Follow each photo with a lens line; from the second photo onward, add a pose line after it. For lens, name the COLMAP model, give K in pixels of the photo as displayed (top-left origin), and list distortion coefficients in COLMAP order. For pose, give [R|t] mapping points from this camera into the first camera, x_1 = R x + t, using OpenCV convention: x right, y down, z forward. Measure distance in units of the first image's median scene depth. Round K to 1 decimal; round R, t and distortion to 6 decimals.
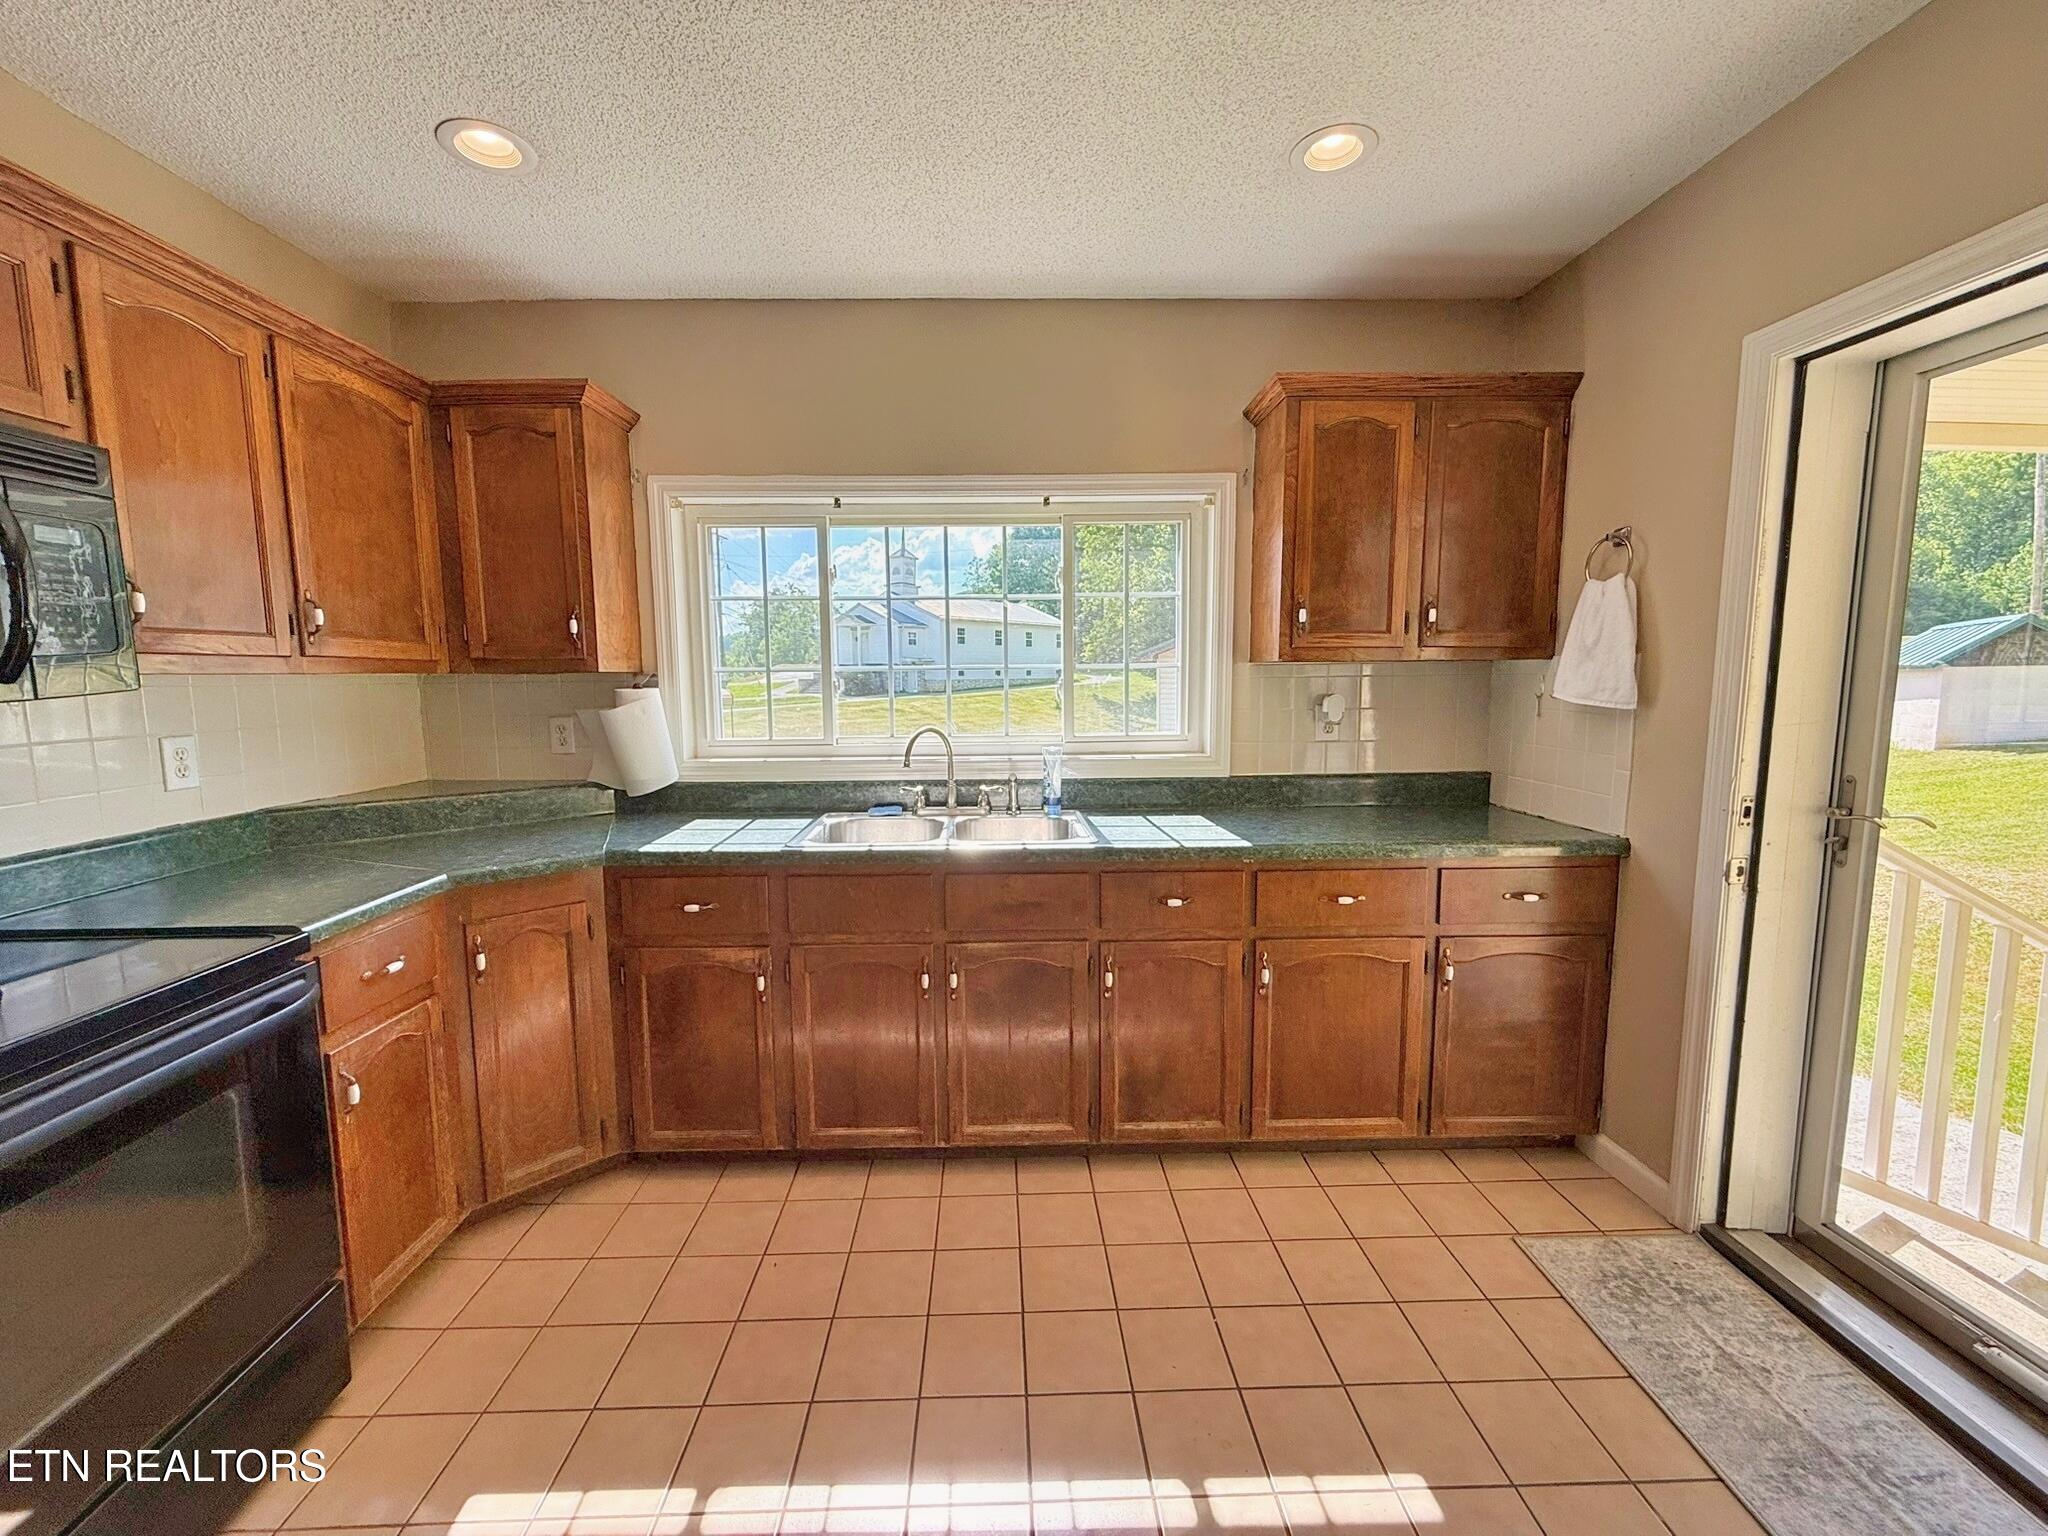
lens RADIAL K [[818.4, 0, 1022.0], [0, 818.4, 765.0], [0, 0, 1]] dist [-0.000930, 0.001660]
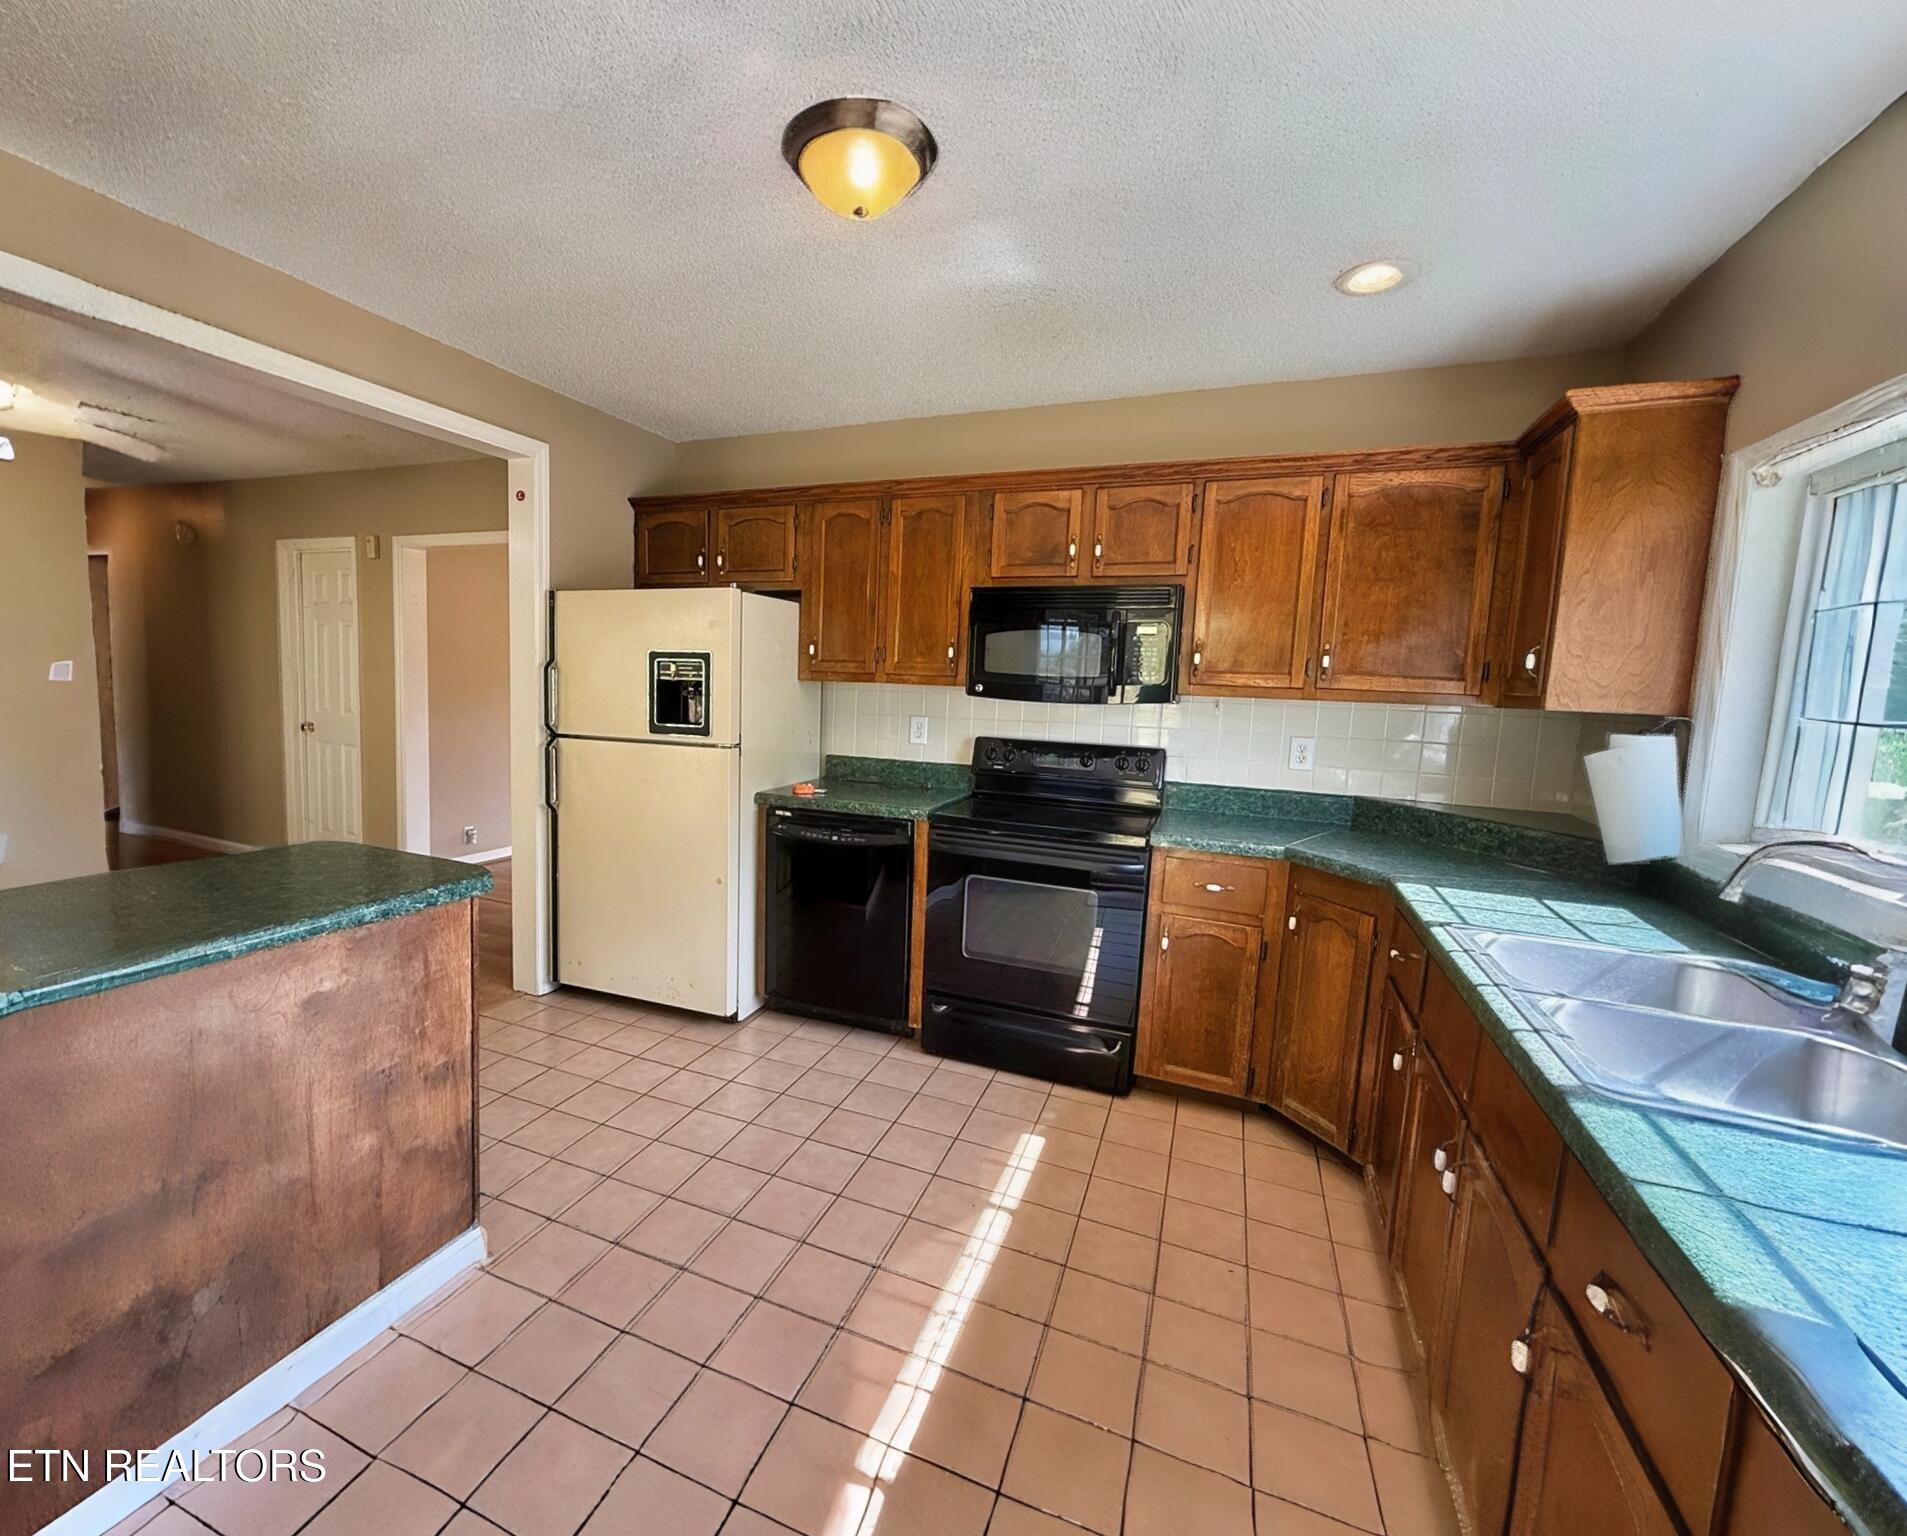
lens RADIAL K [[823.7, 0, 886.7], [0, 823.7, 760.4], [0, 0, 1]] dist [0.000269, -0.000039]
pose [[-0.414652, 0.083526, -0.906138, 0.805299], [-0.138674, 0.978348, 0.153639, -0.129154], [0.899351, 0.189364, -0.394091, 0.931285]]
